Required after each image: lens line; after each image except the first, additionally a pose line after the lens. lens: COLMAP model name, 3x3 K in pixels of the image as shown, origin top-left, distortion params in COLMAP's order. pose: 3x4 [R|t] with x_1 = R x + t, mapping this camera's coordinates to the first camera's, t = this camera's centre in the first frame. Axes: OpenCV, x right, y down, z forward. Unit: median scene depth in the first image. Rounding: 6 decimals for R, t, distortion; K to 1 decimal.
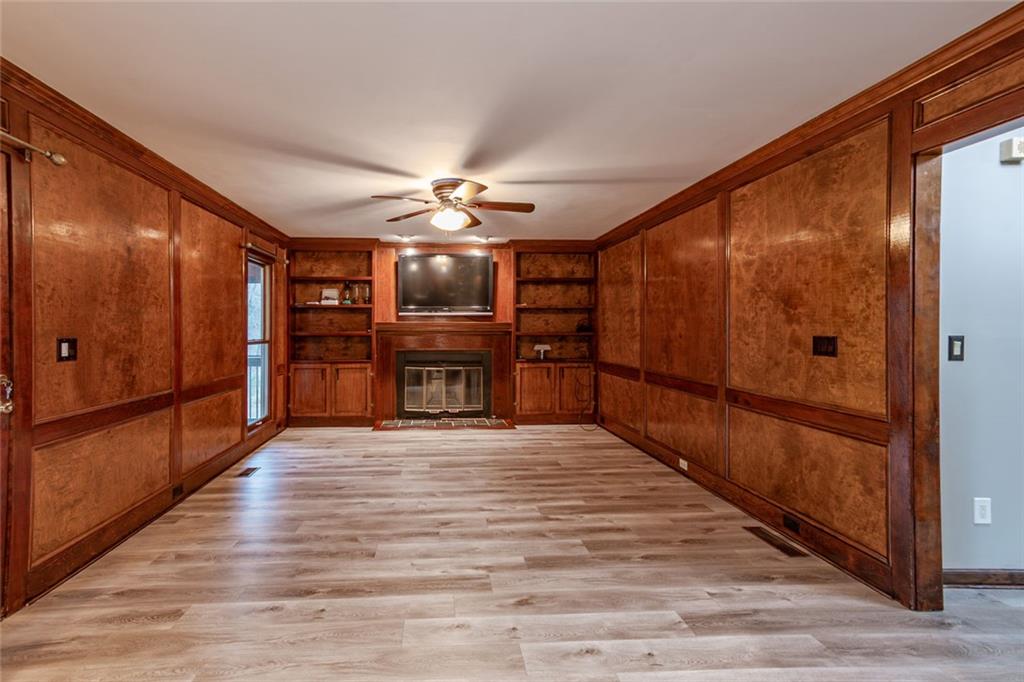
lens RADIAL K [[419.0, 0, 510.0], [0, 419.0, 333.4], [0, 0, 1]] dist [0.012143, 0.002107]
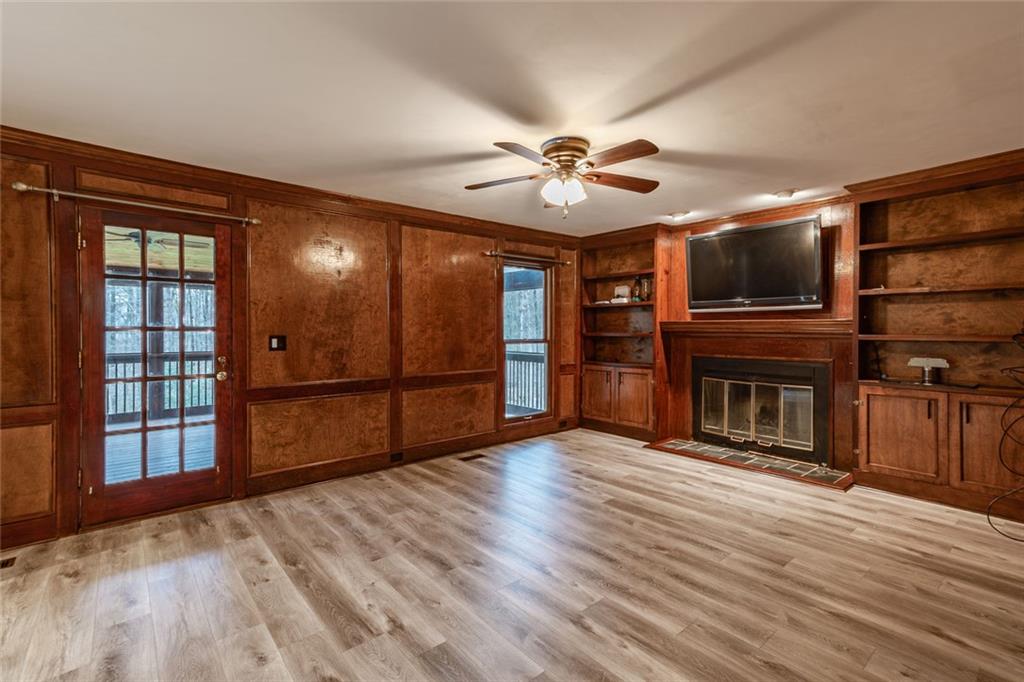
lens RADIAL K [[461.1, 0, 510.7], [0, 461.1, 333.7], [0, 0, 1]] dist [-0.000188, 0.007512]
pose [[0.621055, 0.008222, -0.783724, 0.464629], [-0.008639, 0.999956, 0.003645, -0.005404], [0.783719, 0.004507, 0.621099, 0.374066]]
